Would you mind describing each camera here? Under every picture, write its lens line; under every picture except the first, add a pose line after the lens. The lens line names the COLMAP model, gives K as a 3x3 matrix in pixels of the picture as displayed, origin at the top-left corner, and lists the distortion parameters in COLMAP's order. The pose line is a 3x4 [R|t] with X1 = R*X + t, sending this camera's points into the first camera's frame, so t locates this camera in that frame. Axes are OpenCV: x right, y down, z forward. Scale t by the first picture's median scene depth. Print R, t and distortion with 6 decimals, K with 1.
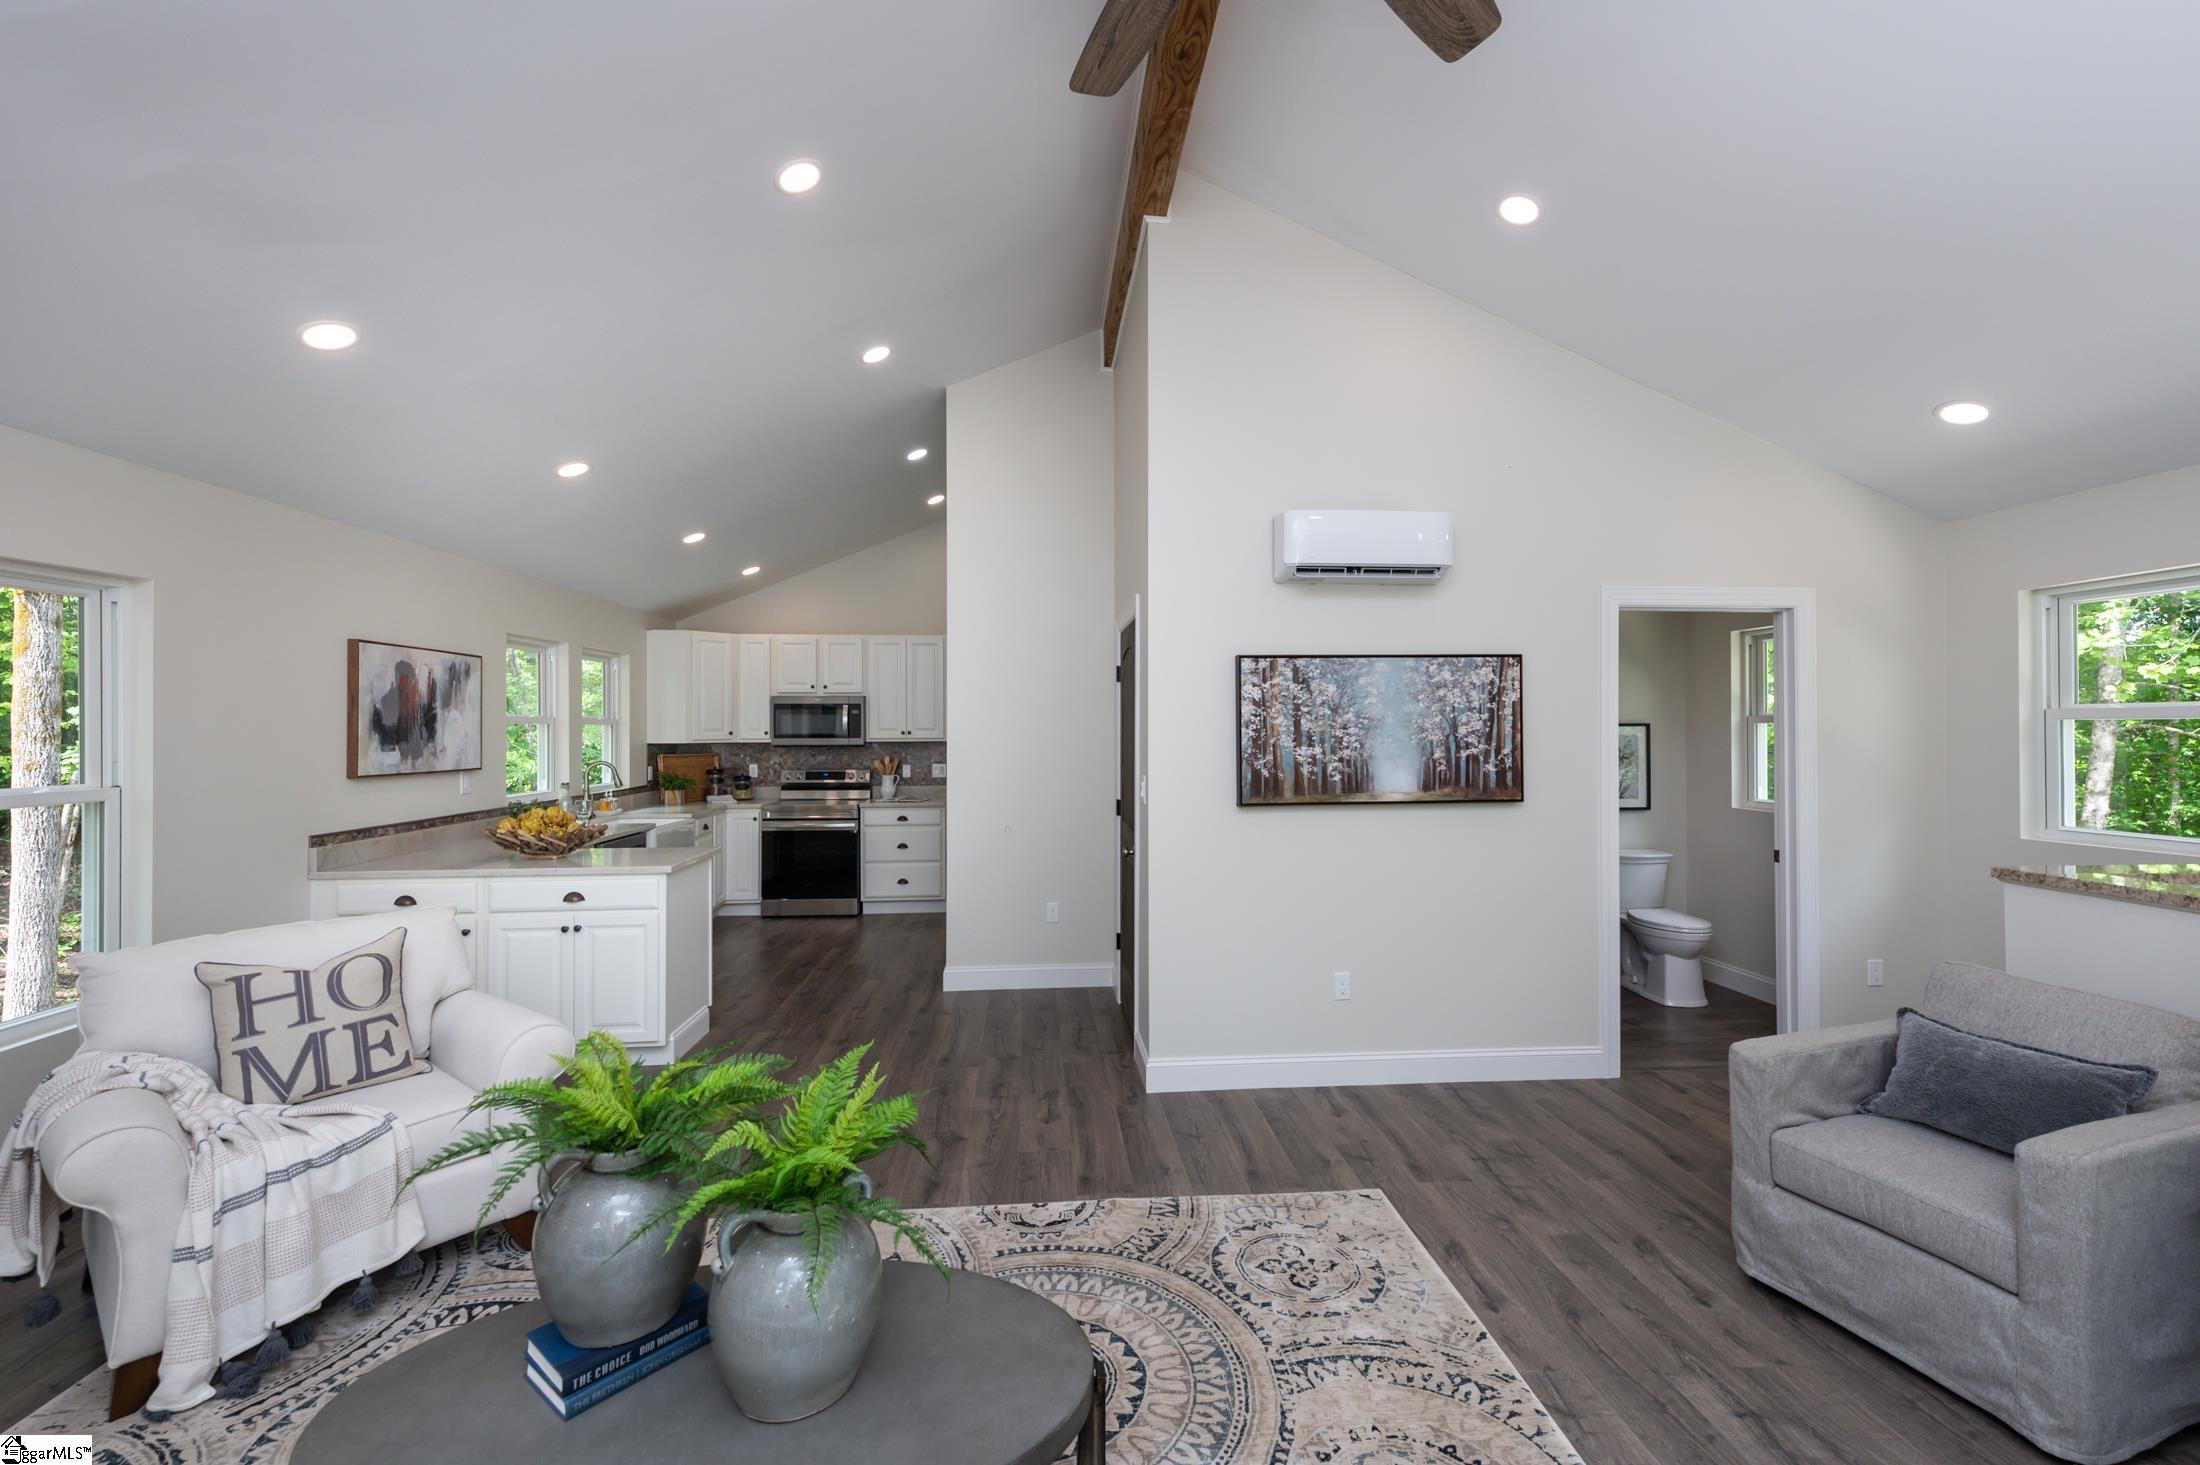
lens RADIAL K [[923.3, 0, 1100.0], [0, 923.3, 732.5], [0, 0, 1]] dist [0.022437, -0.000103]
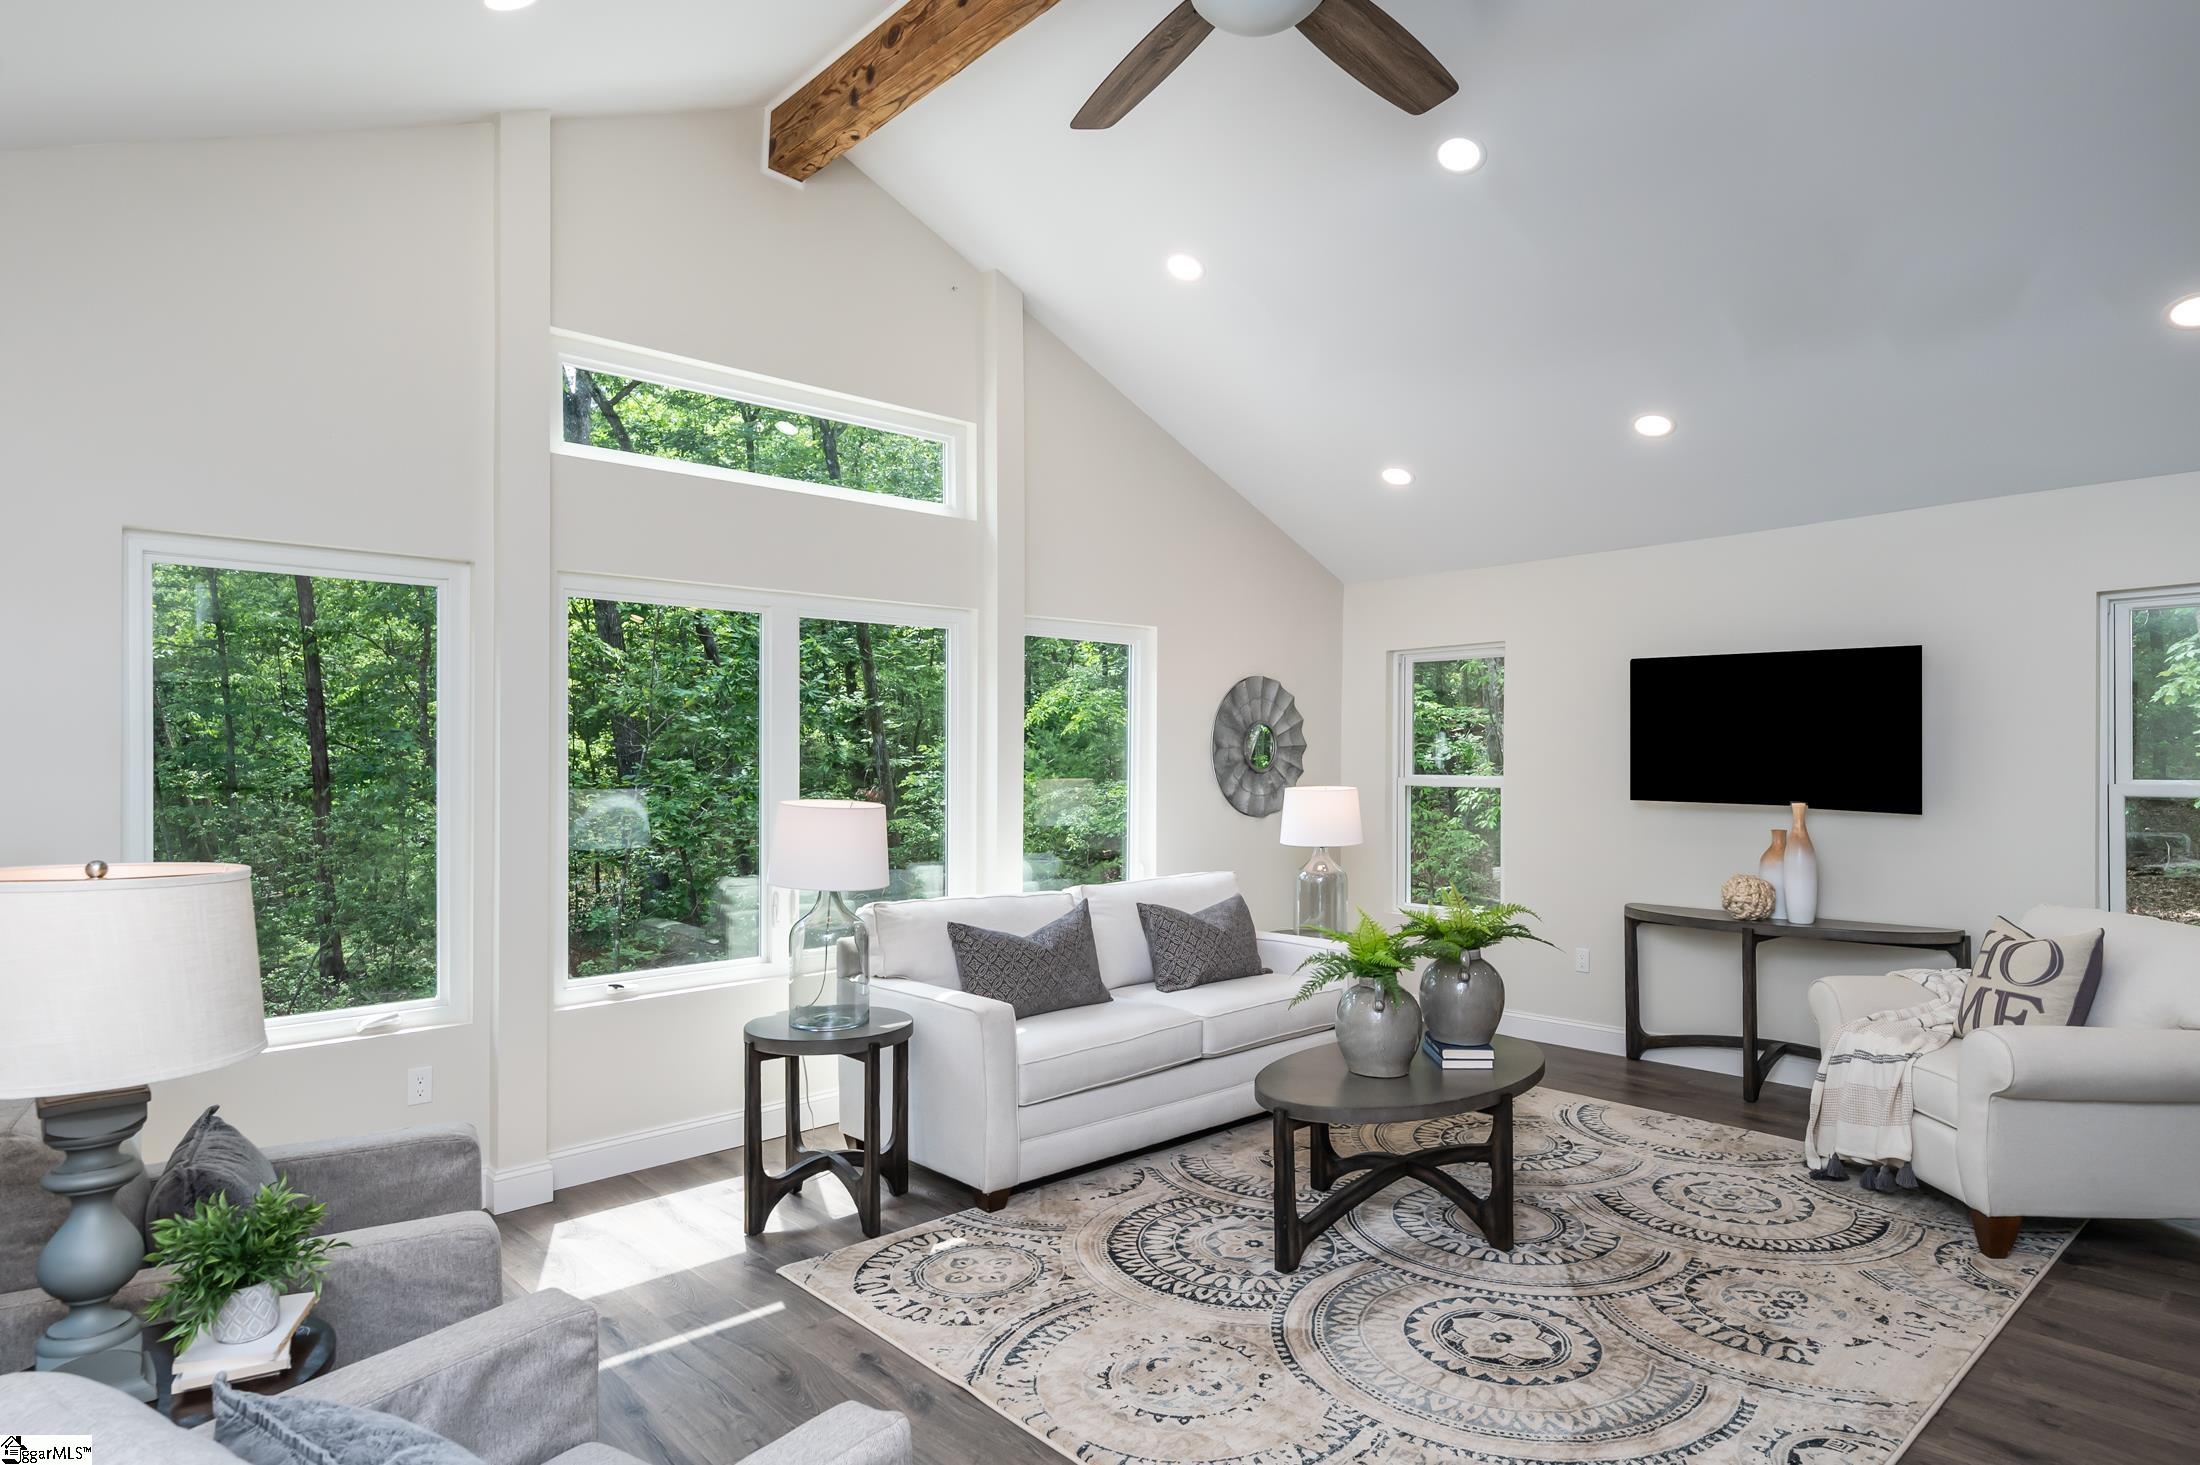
lens RADIAL K [[1232.9, 0, 1100.5], [0, 1232.9, 759.3], [0, 0, 1]] dist [0.015027, -0.000881]
pose [[-0.788786, 0.004721, -0.614650, 0.979824], [0.004483, 0.999988, 0.001928, 0.027622], [0.614652, -0.001235, -0.788798, 1.546256]]
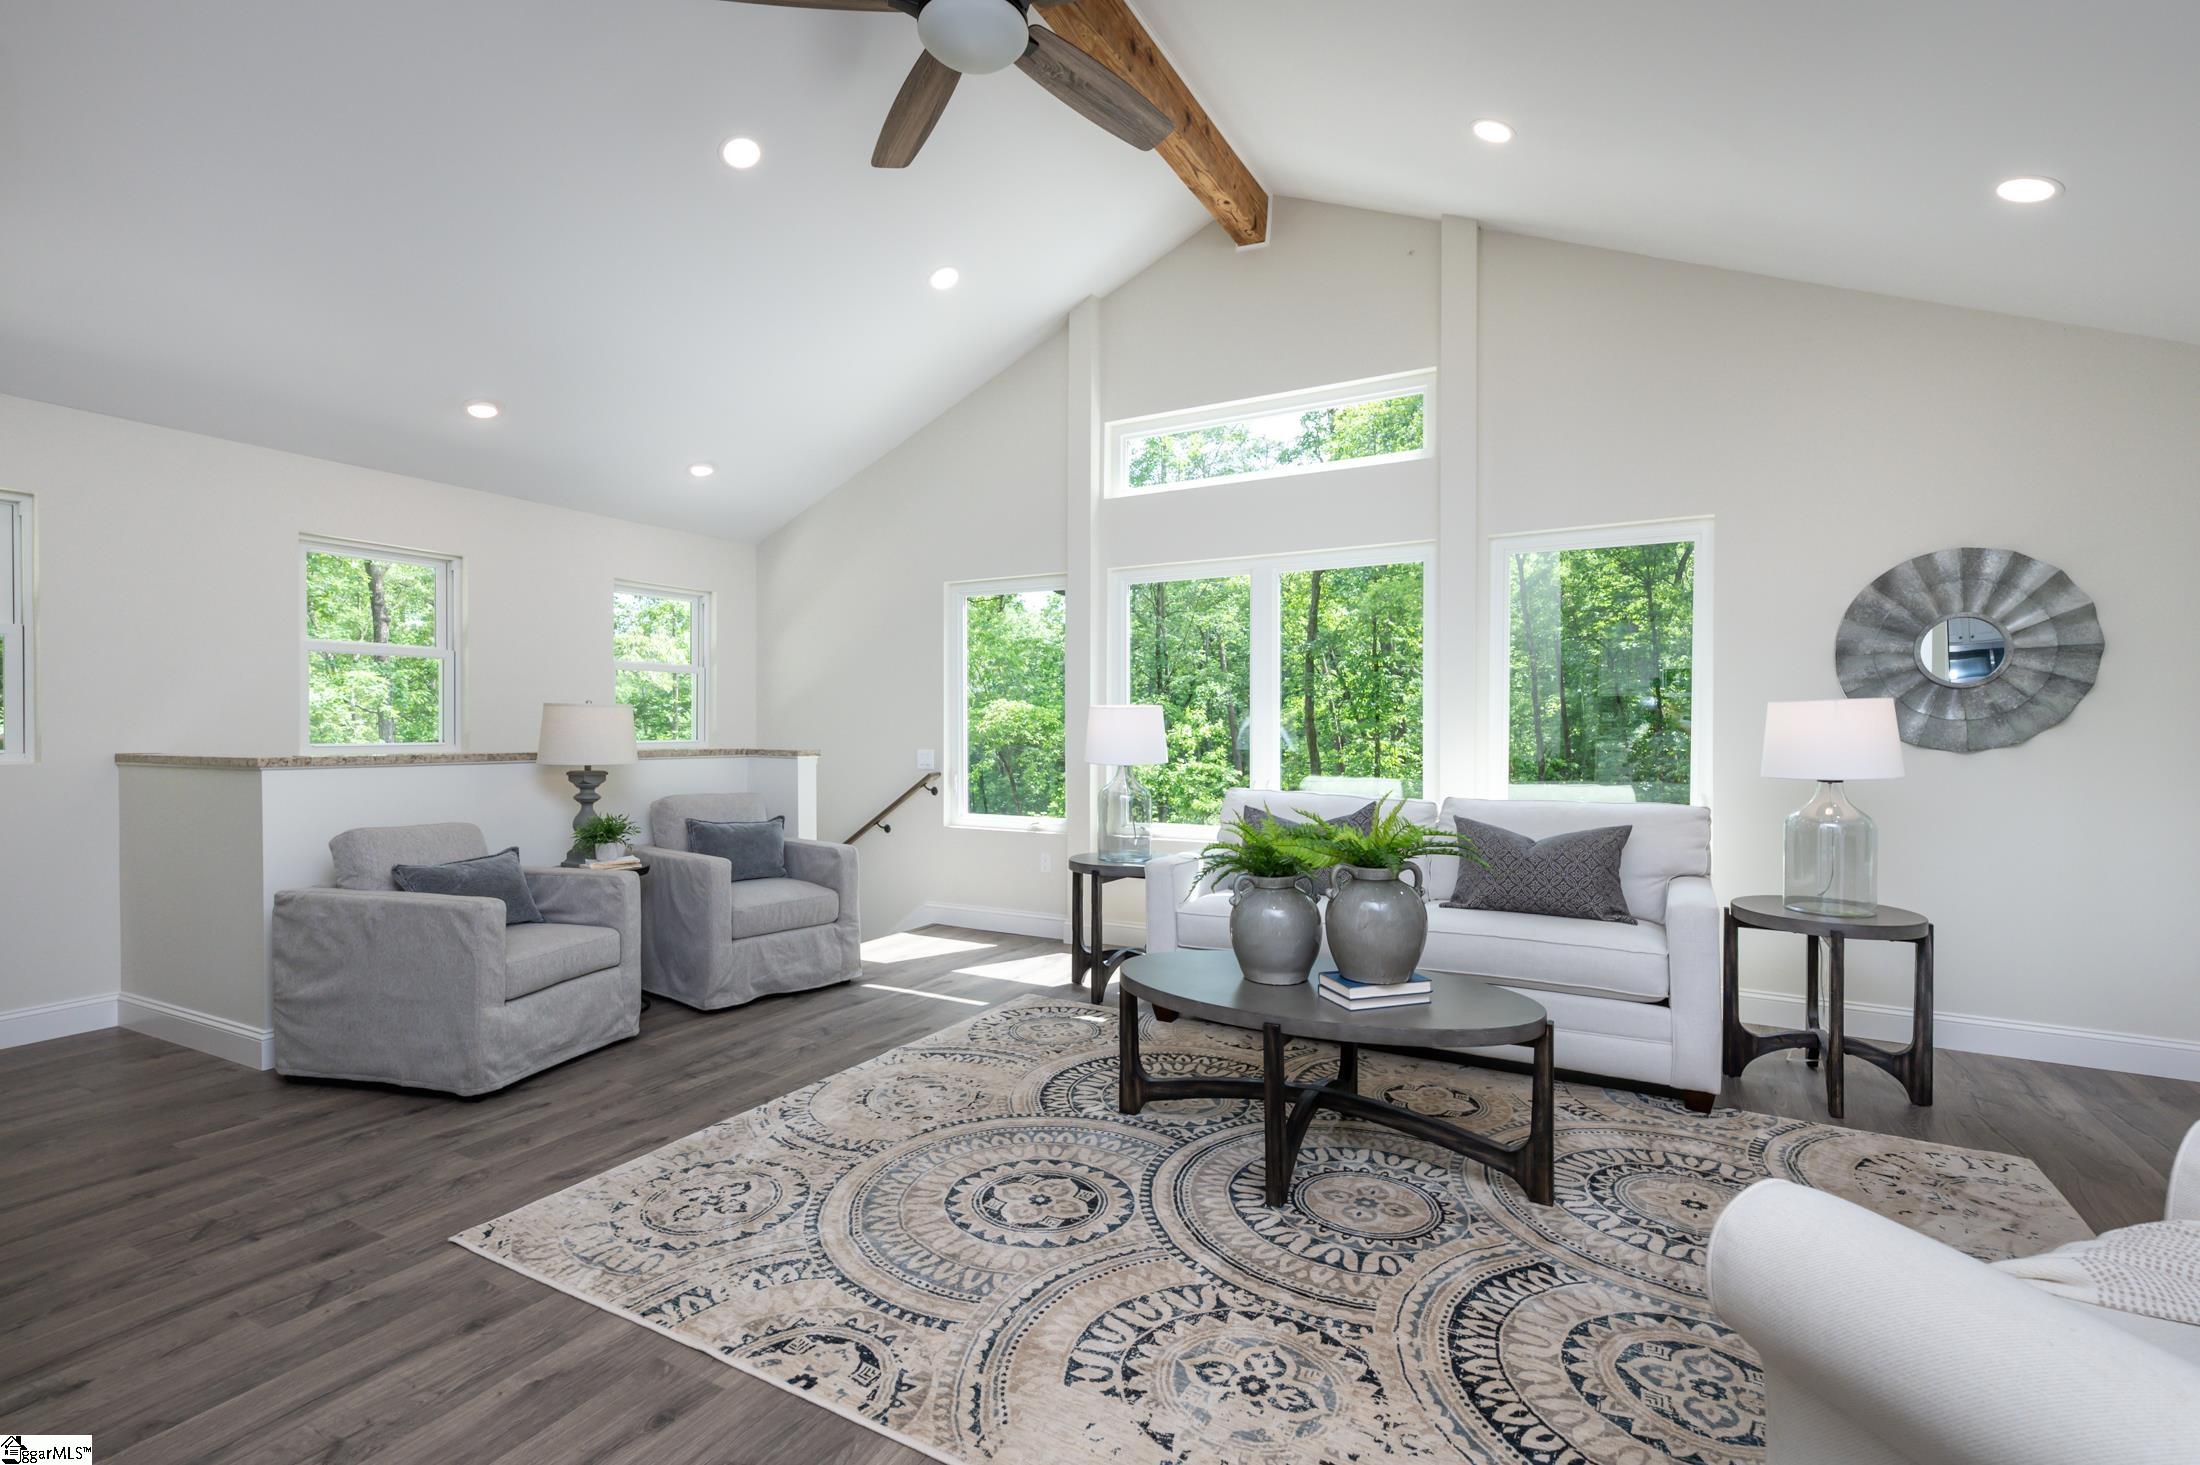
lens RADIAL K [[967.6, 0, 1100.0], [0, 967.6, 732.5], [0, 0, 1]] dist [0.016197, -0.000093]
pose [[-0.833446, 0.000092, 0.552600, -0.633380], [0.001530, 0.999997, 0.002141, 0.122313], [-0.552598, 0.002630, -0.833444, 1.611559]]
